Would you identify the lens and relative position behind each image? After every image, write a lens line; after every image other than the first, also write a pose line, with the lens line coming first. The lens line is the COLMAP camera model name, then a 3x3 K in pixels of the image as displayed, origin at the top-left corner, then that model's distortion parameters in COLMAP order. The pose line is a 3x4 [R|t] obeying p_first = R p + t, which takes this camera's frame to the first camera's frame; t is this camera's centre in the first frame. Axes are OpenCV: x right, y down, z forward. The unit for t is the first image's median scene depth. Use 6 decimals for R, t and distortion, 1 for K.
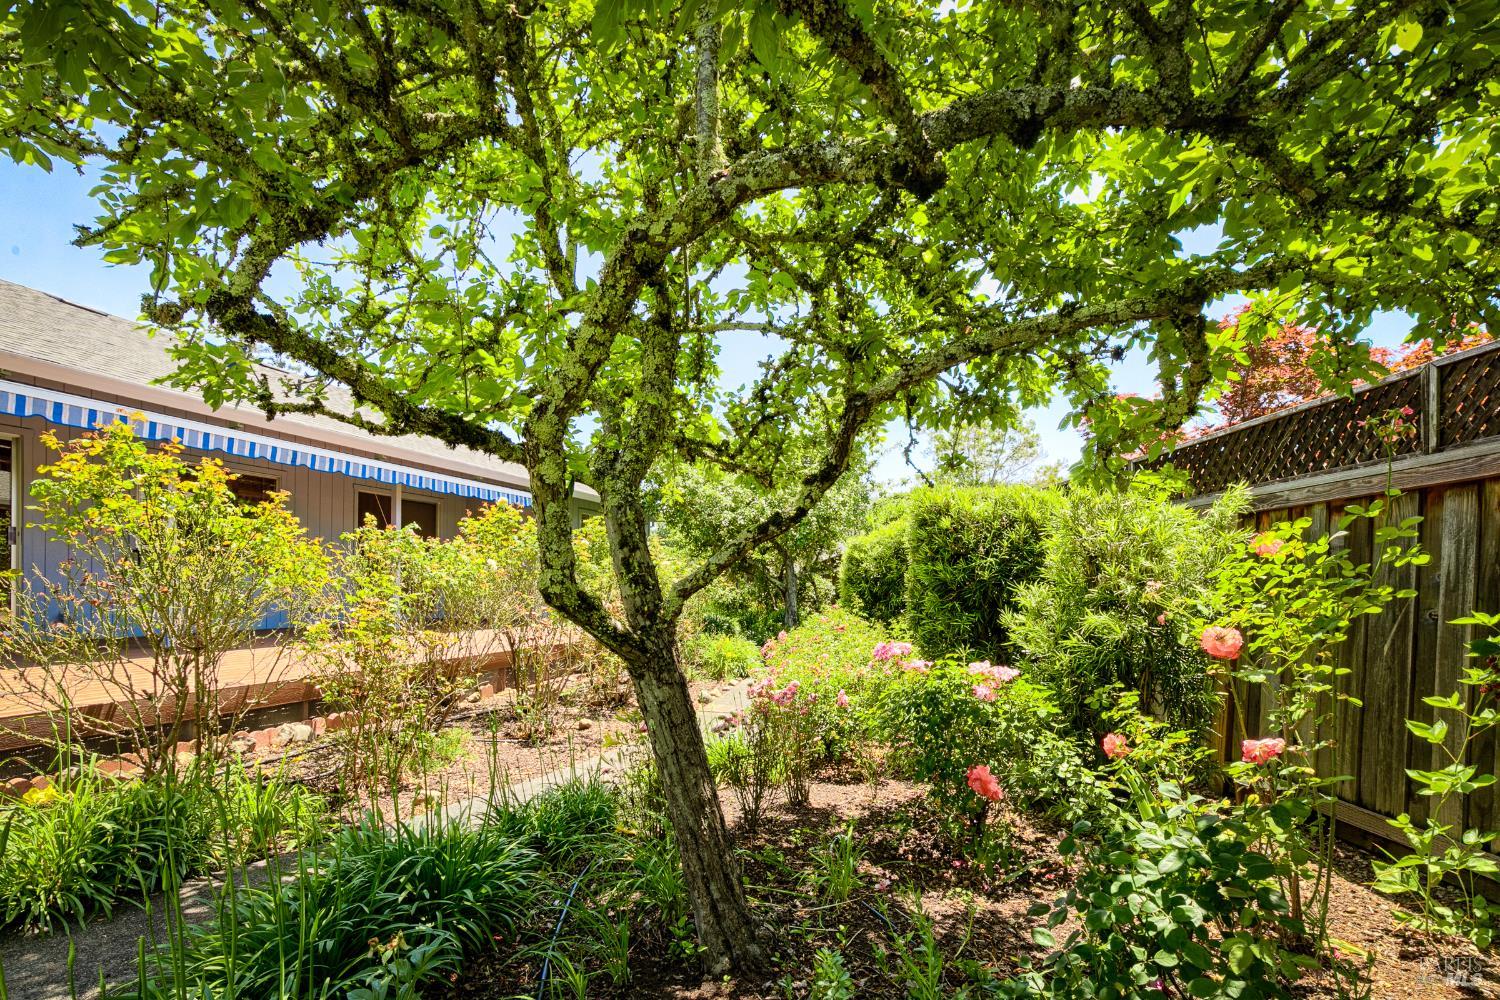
lens RADIAL K [[678.9, 0, 759.5], [0, 678.9, 562.2], [0, 0, 1]] dist [0.014447, -0.000057]
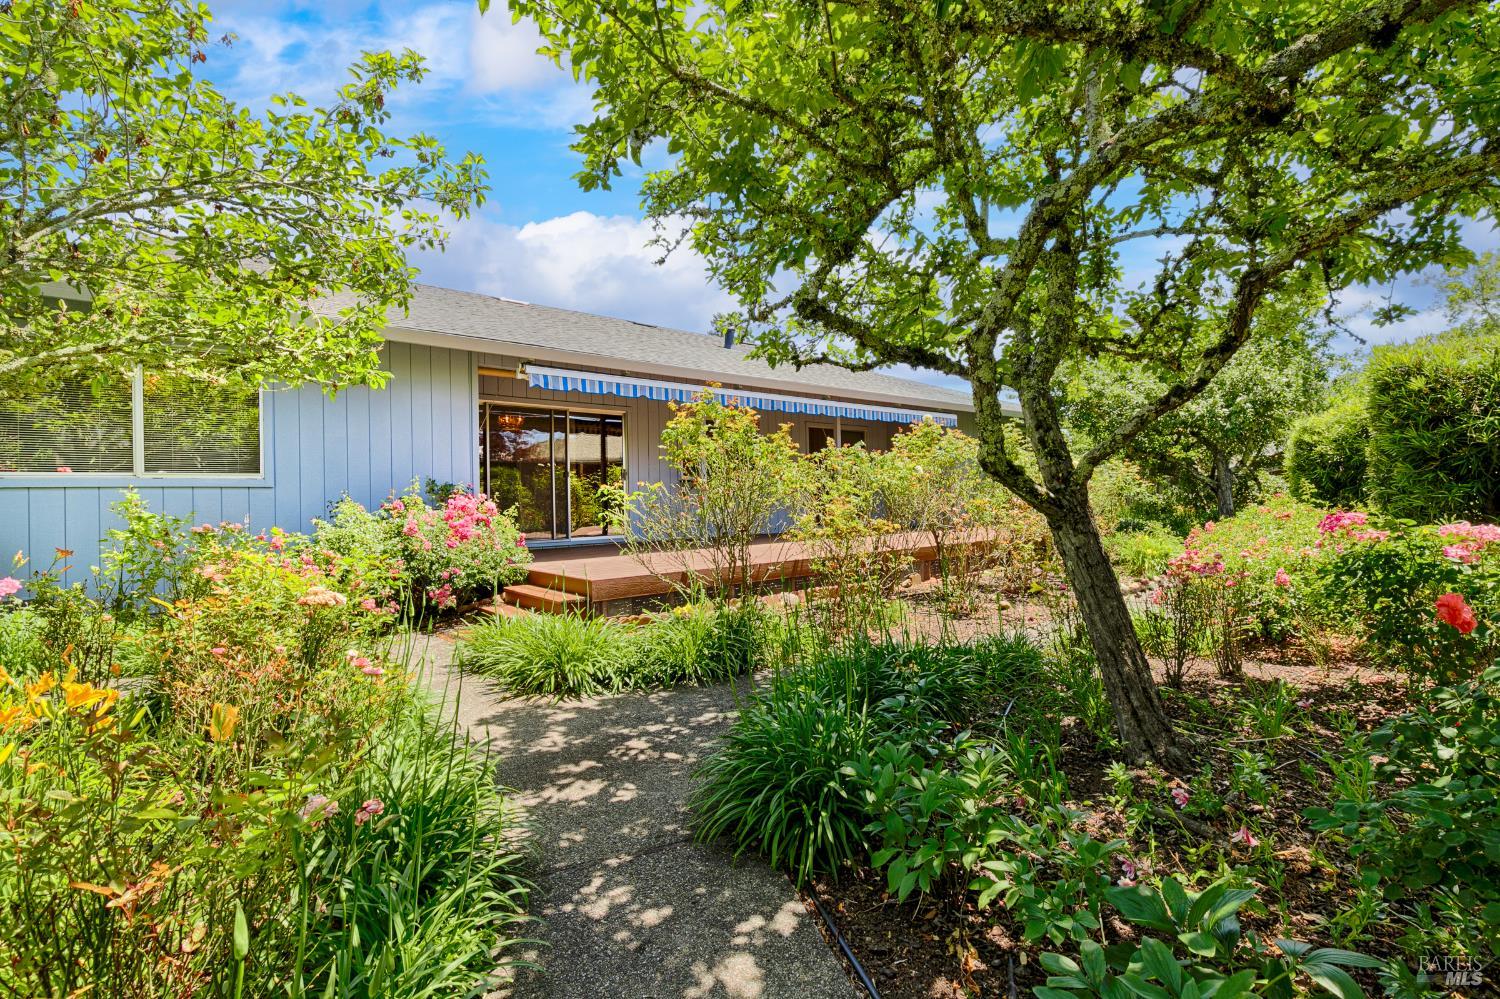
lens RADIAL K [[689.3, 0, 740.0], [0, 689.3, 497.2], [0, 0, 1]] dist [0.006292, 0.000377]
pose [[0.832462, -0.044910, -0.552258, 0.036025], [0.046375, 0.998860, -0.011323, 0.076309], [0.552137, -0.016185, 0.833596, -0.327271]]
